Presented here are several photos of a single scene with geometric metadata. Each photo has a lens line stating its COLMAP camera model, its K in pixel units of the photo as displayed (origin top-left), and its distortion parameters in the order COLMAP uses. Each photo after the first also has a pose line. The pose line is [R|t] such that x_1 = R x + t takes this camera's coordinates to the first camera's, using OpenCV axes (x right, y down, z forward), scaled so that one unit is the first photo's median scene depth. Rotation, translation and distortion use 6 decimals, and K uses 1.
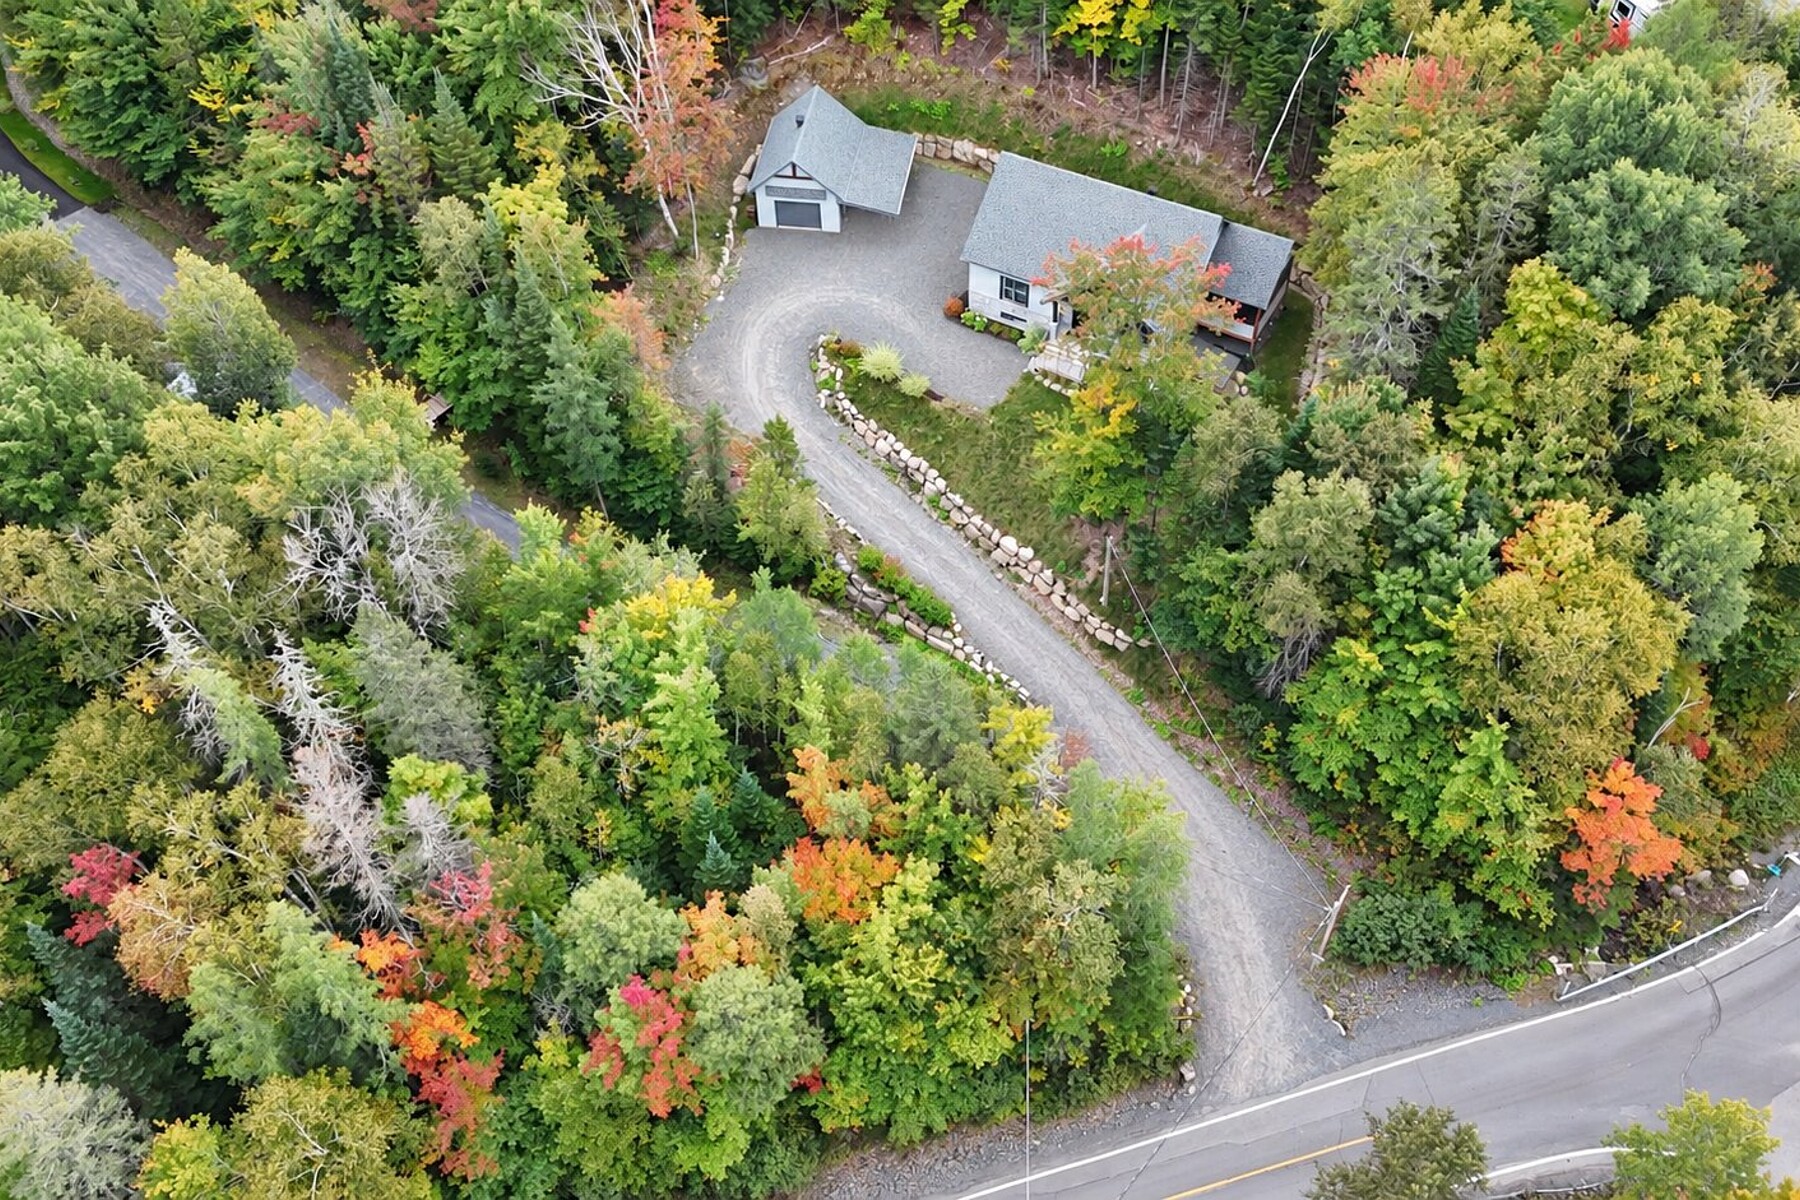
lens RADIAL K [[1561.7, 0, 900.0], [0, 1561.7, 600.0], [0, 0, 1]] dist [0.103000, -0.127662]
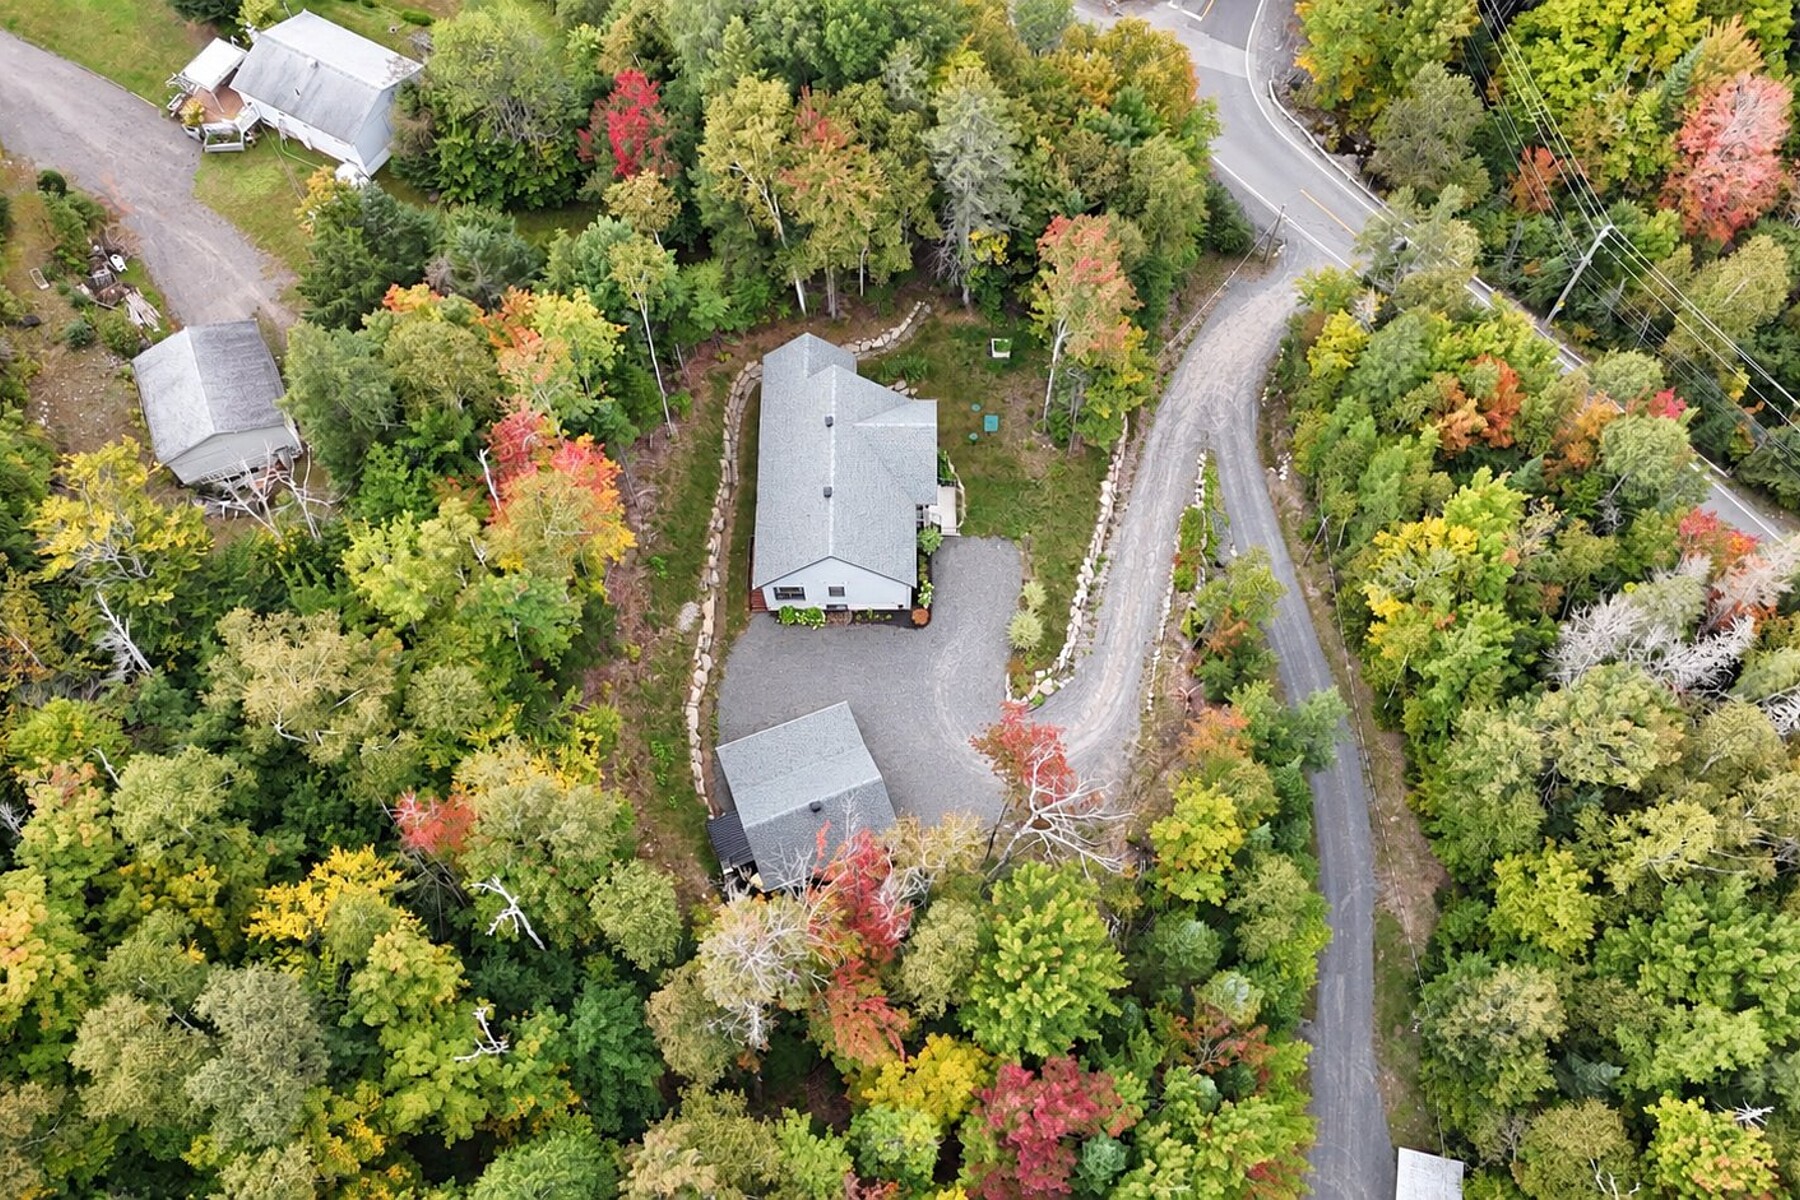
lens RADIAL K [[1561.7, 0, 900.0], [0, 1561.7, 600.0], [0, 0, 1]] dist [0.103000, -0.127662]
pose [[-0.495025, -0.765740, 0.410601, -0.420664], [0.680403, -0.047734, 0.731282, -1.062023], [-0.540372, 0.641377, 0.544641, 0.471146]]
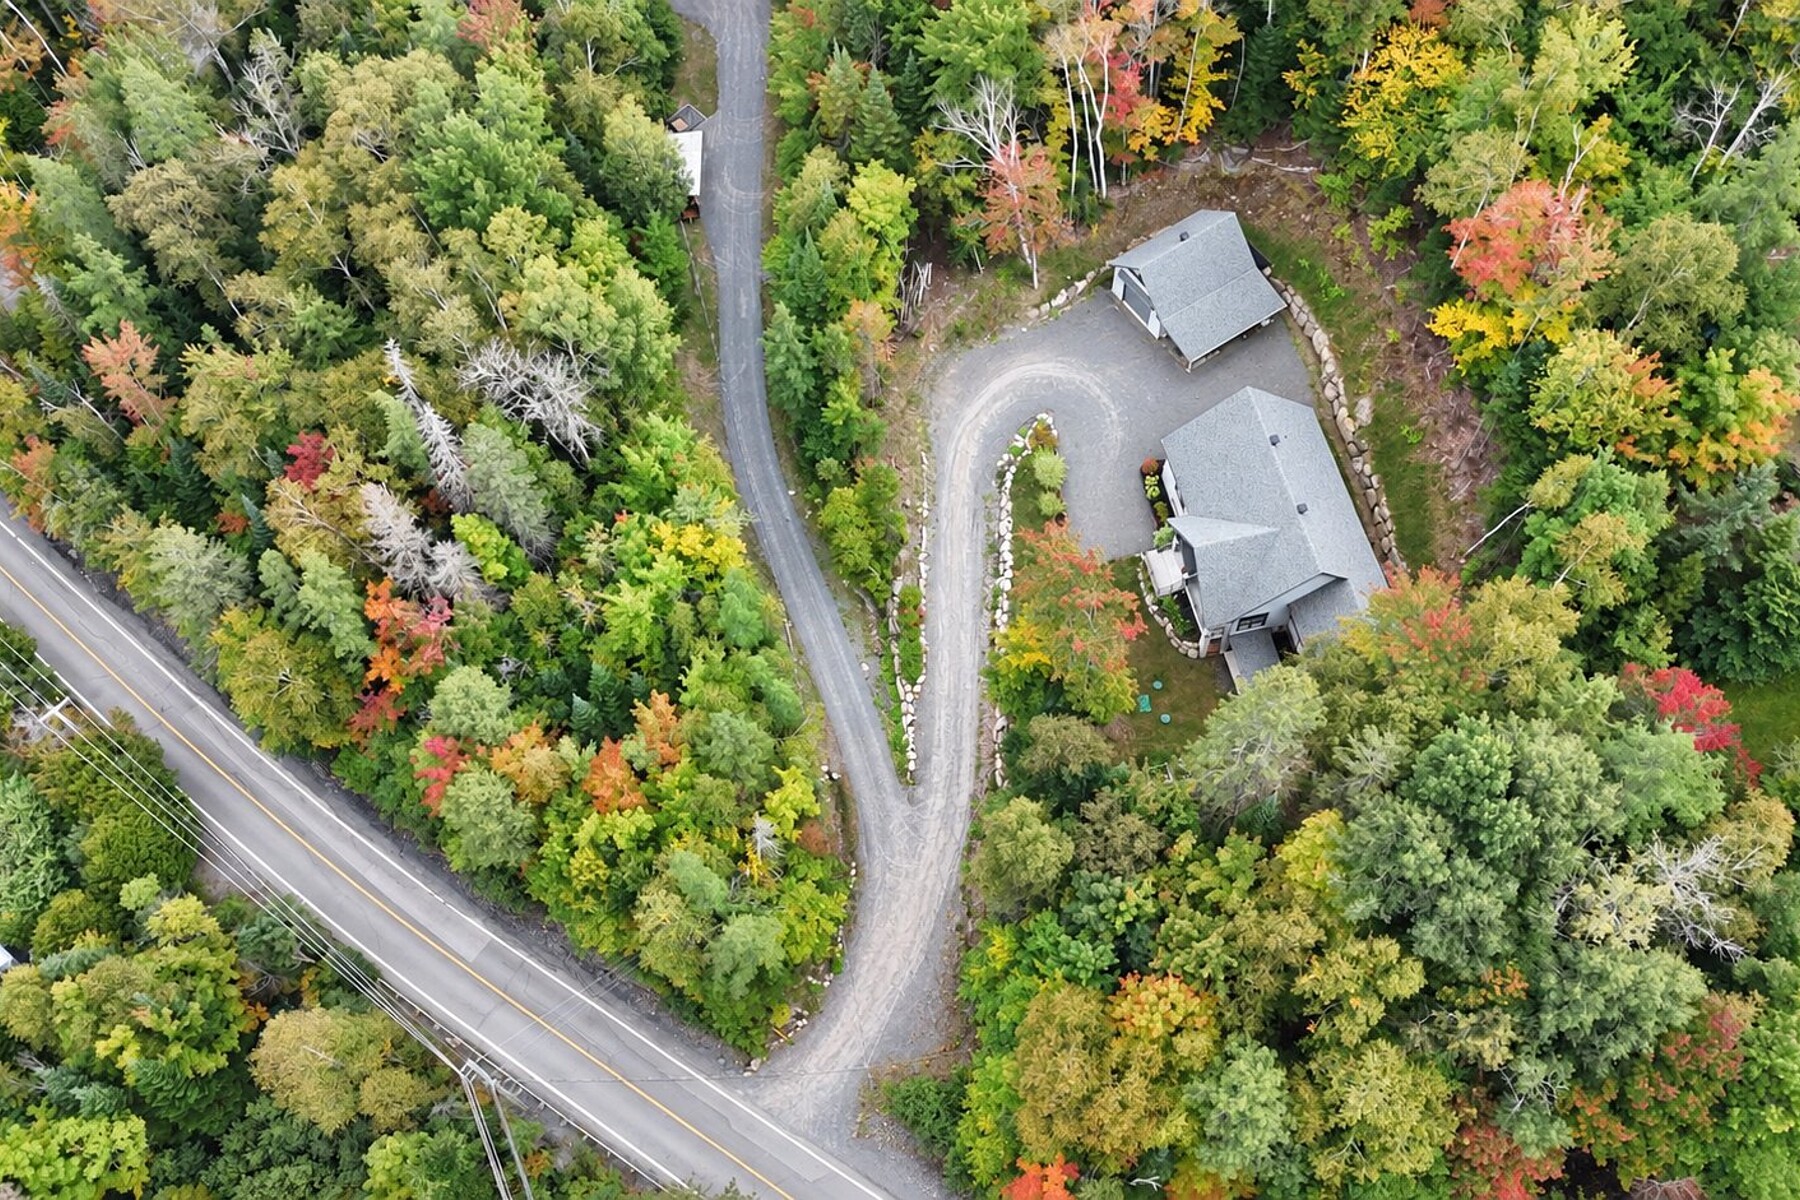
lens RADIAL K [[1561.7, 0, 900.0], [0, 1561.7, 600.0], [0, 0, 1]] dist [0.103000, -0.127662]
pose [[0.672671, 0.658440, -0.337594, 0.387727], [-0.555616, 0.750784, 0.357232, -0.454804], [0.488676, -0.052727, 0.870871, -0.063282]]
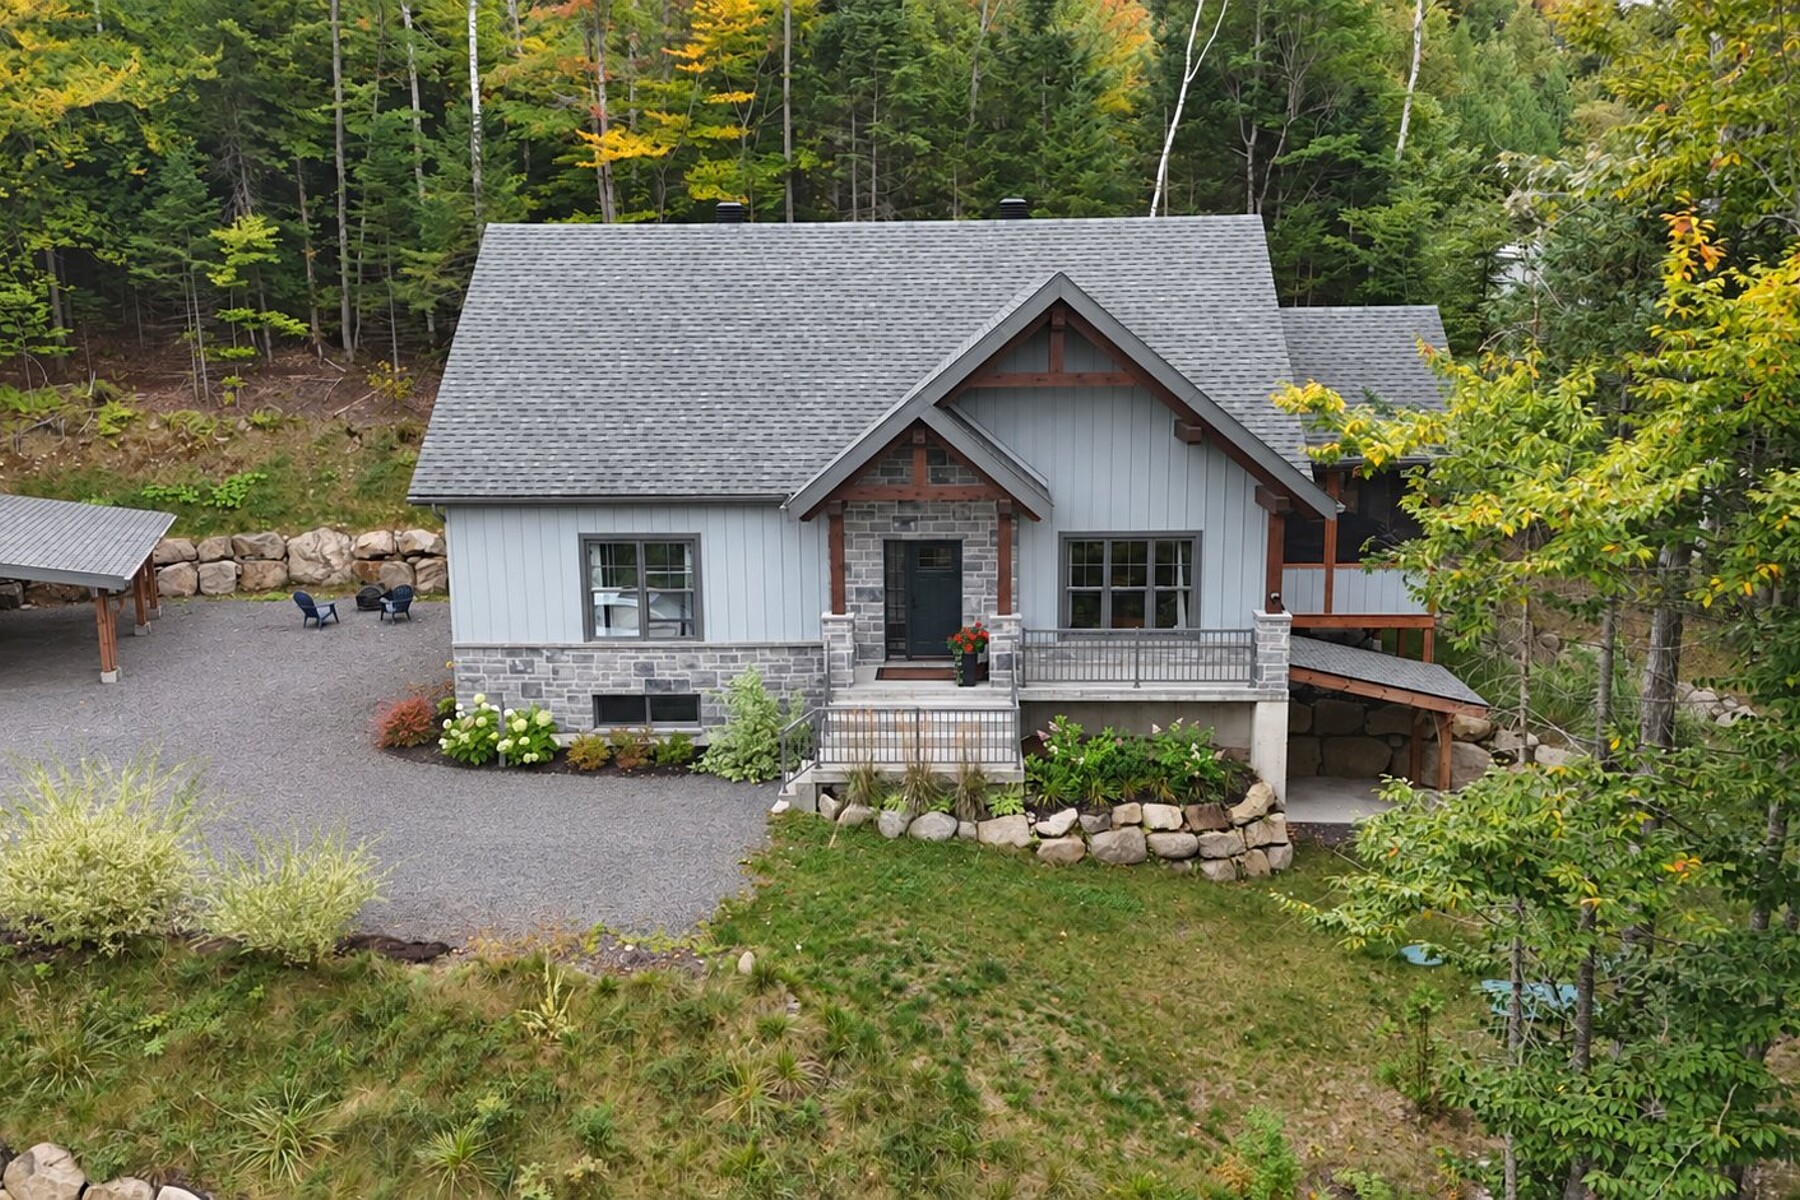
lens RADIAL K [[1561.7, 0, 900.0], [0, 1561.7, 600.0], [0, 0, 1]] dist [0.103000, -0.127662]
pose [[0.886398, -0.079851, 0.455985, -0.009806], [0.348673, 0.763096, -0.544161, -0.037377], [-0.304509, 0.641333, 0.704249, 0.859162]]
